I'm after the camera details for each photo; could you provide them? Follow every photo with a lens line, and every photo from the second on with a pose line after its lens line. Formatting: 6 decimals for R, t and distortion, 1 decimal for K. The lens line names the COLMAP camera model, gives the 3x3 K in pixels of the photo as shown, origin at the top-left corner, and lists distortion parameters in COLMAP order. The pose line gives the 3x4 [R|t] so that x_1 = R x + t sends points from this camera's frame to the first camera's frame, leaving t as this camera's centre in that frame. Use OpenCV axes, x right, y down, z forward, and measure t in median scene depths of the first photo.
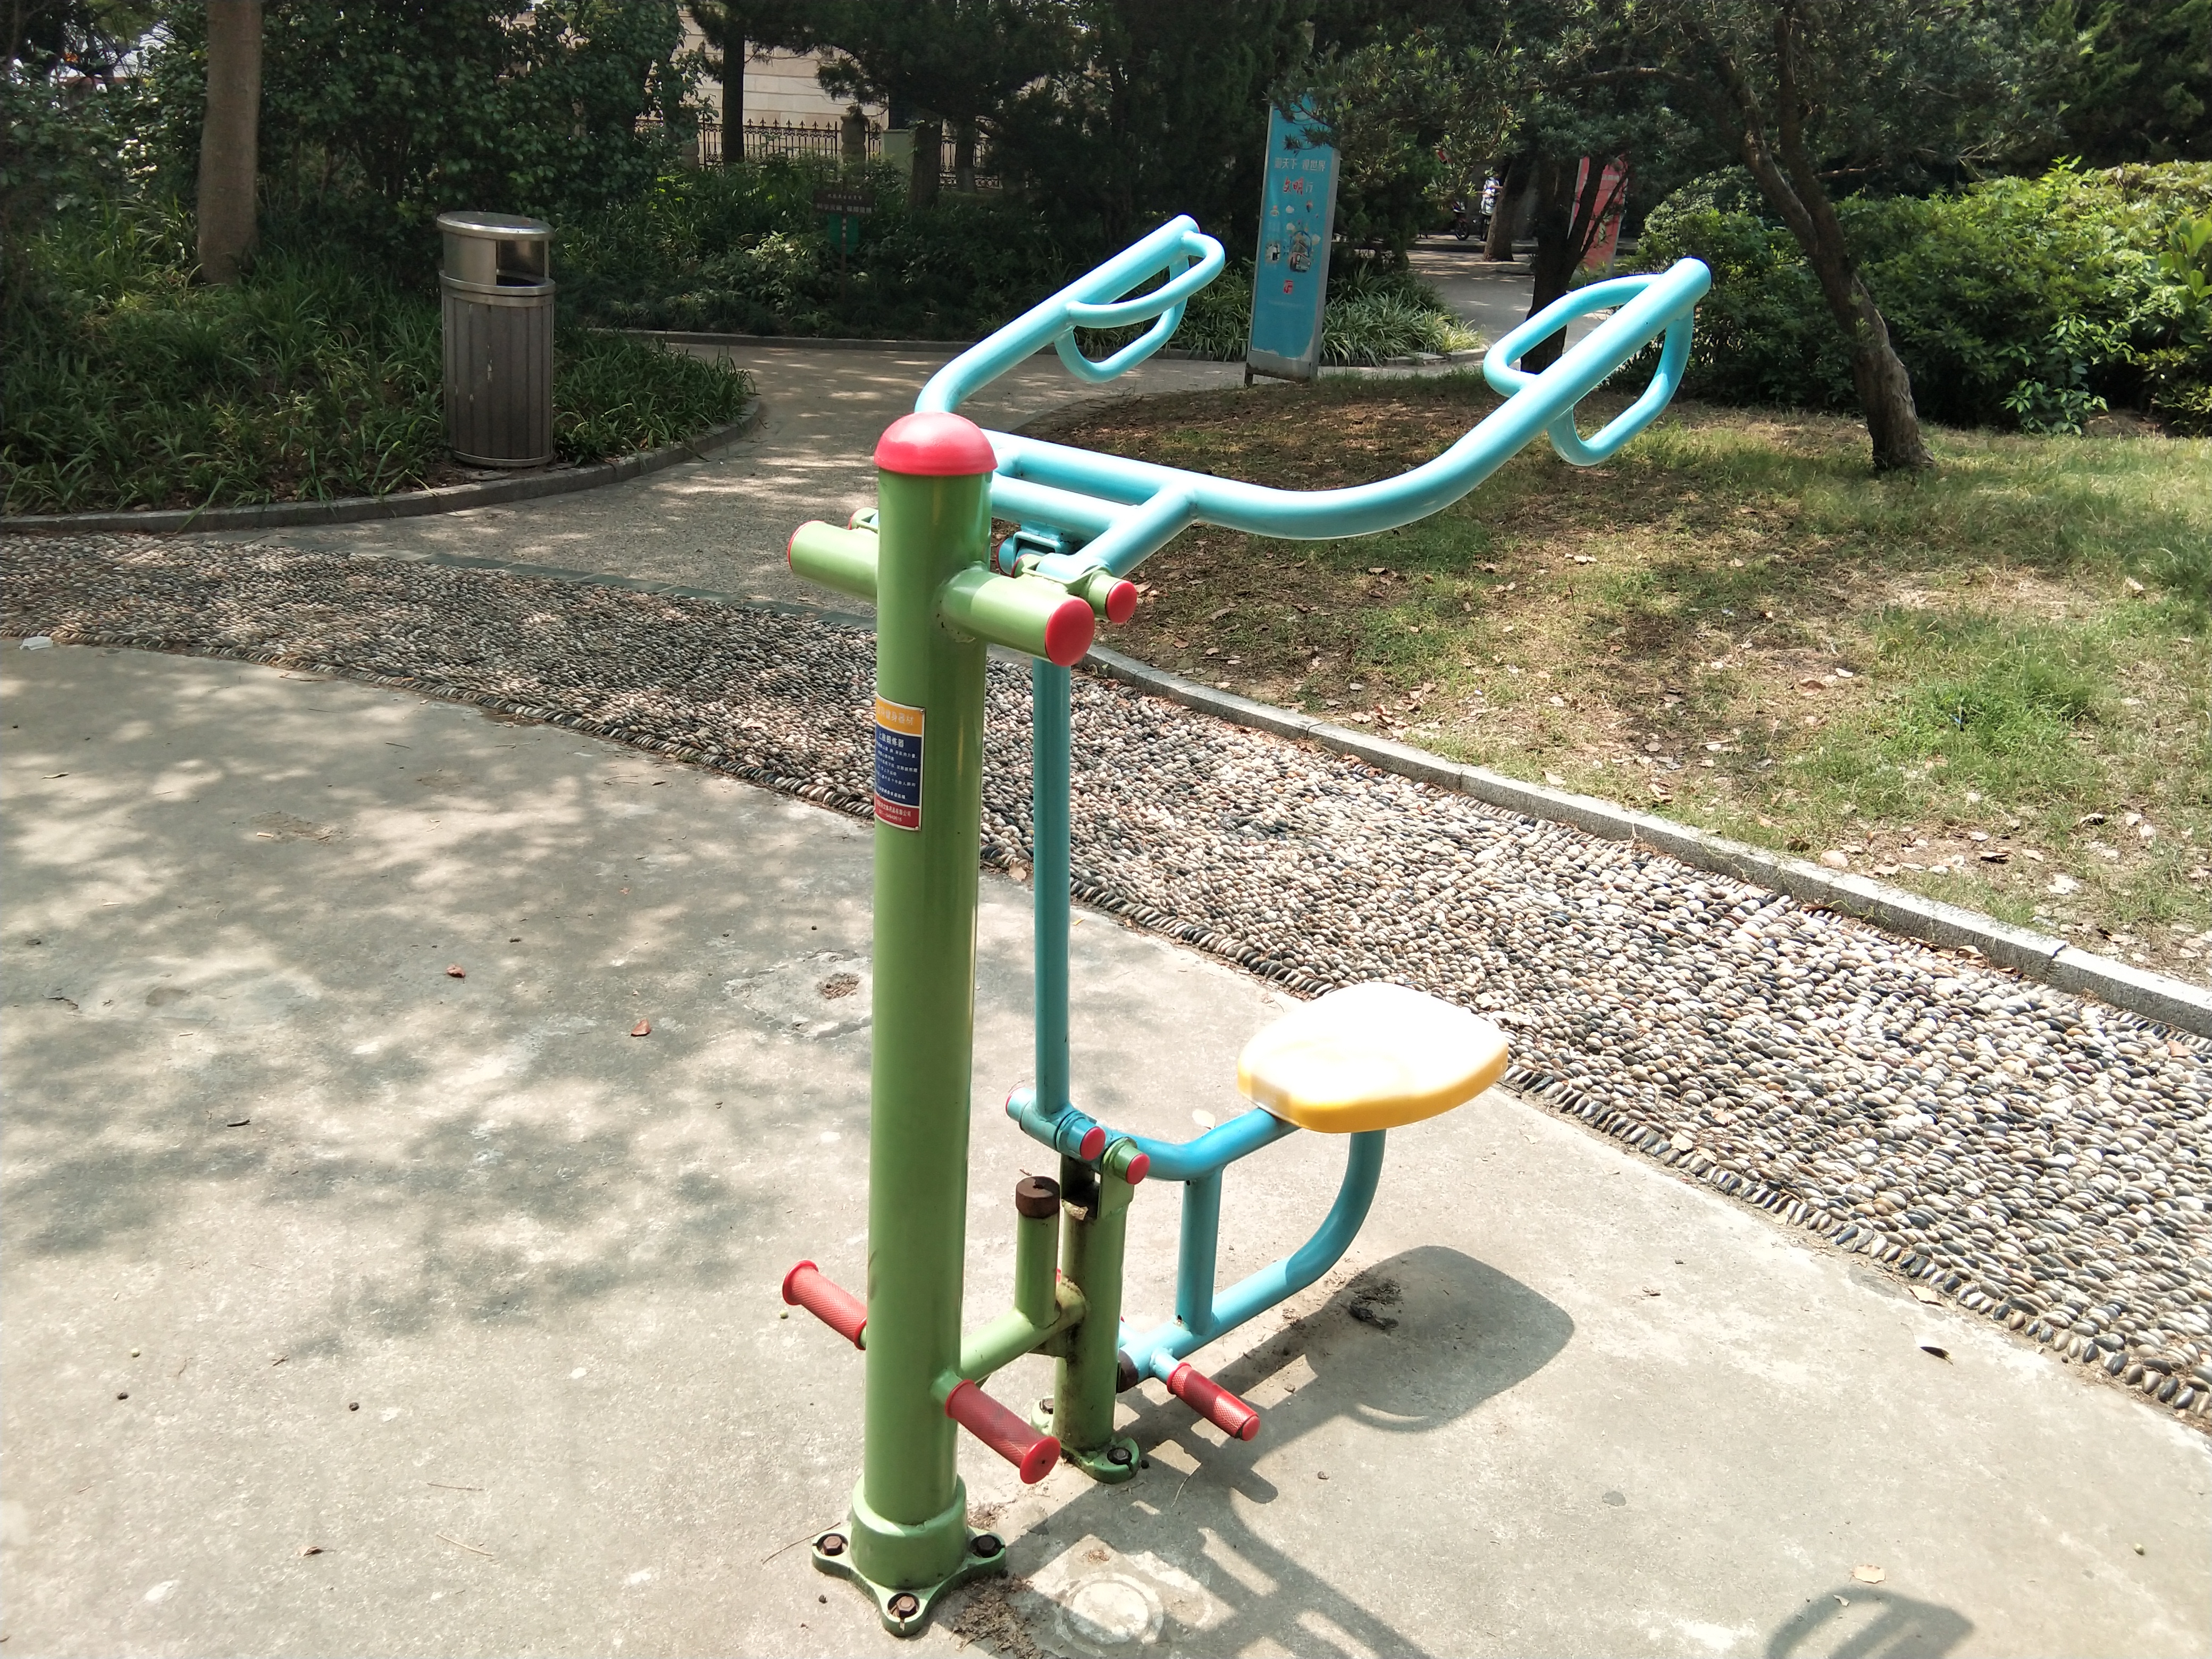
lens RADIAL K [[1701.8, 0, 1106.0], [0, 1701.8, 829.5], [0, 0, 1]] dist [0.096972, -0.162433]
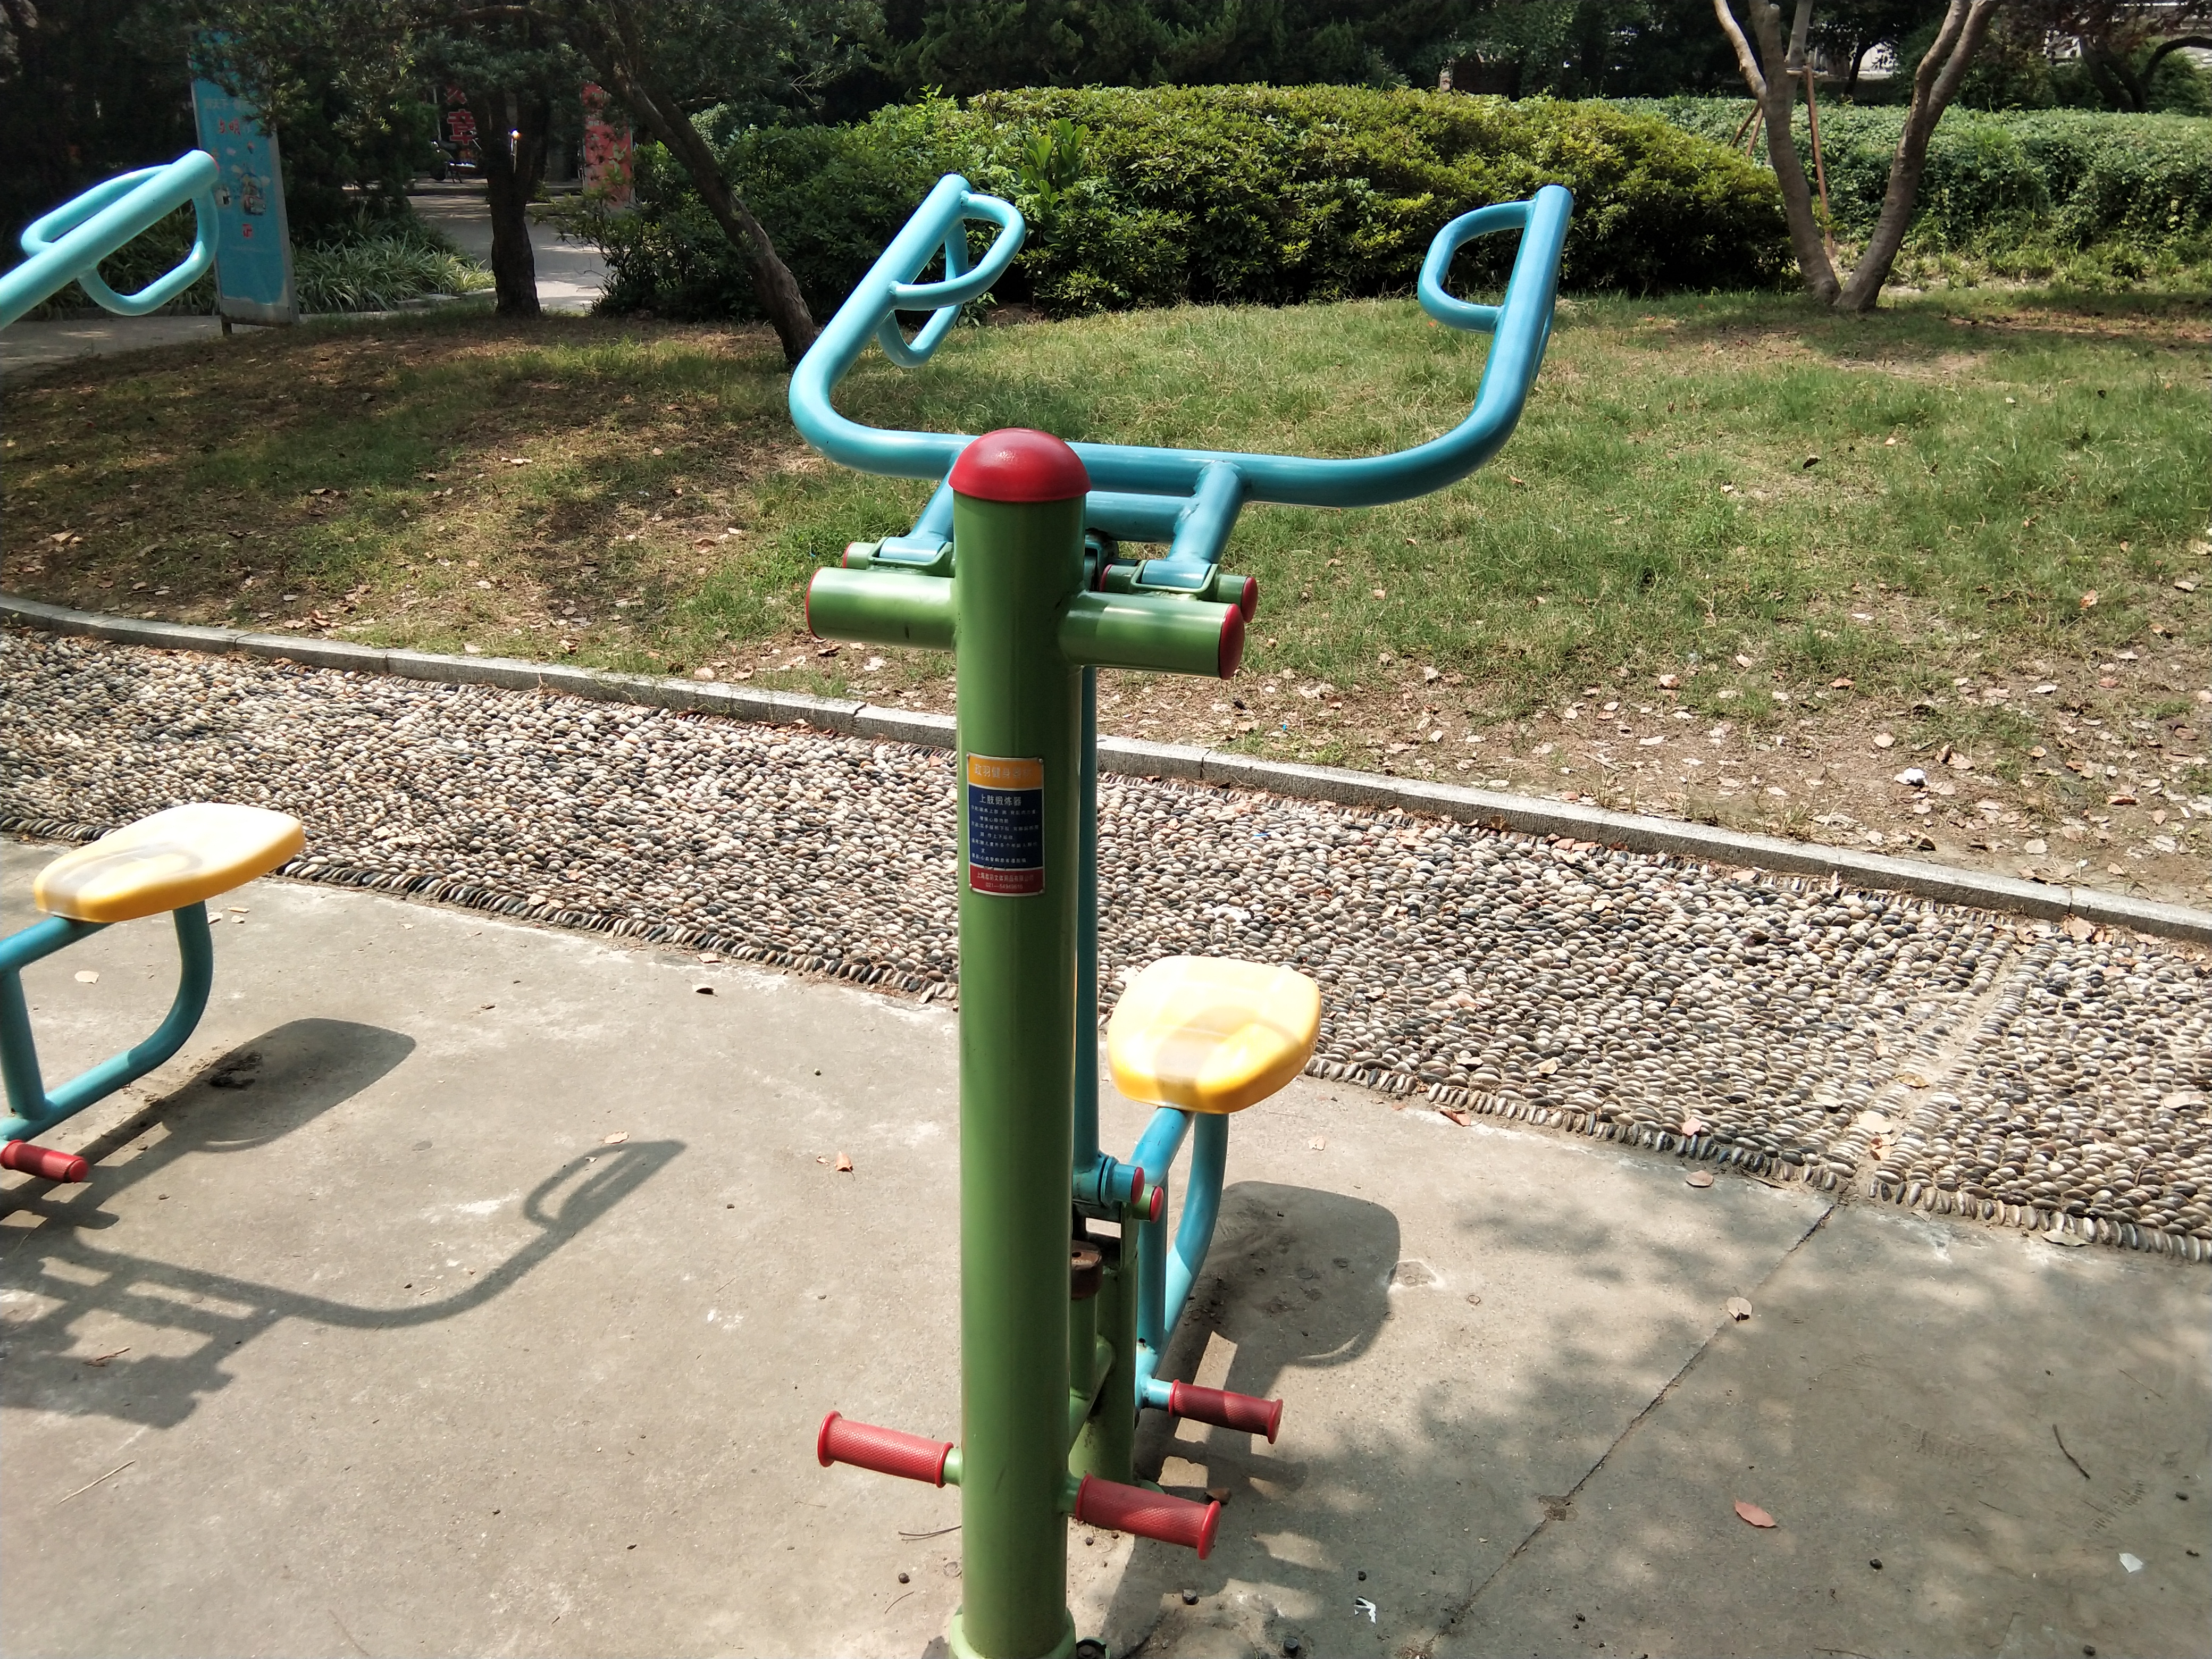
lens RADIAL K [[1701.8, 0, 1106.0], [0, 1701.8, 829.5], [0, 0, 1]] dist [0.096972, -0.162433]
pose [[0.881339, -0.196029, 0.429900, 0.136426], [0.183901, 0.980445, 0.070054, 0.093951], [-0.435226, 0.017317, 0.900155, -0.206069]]
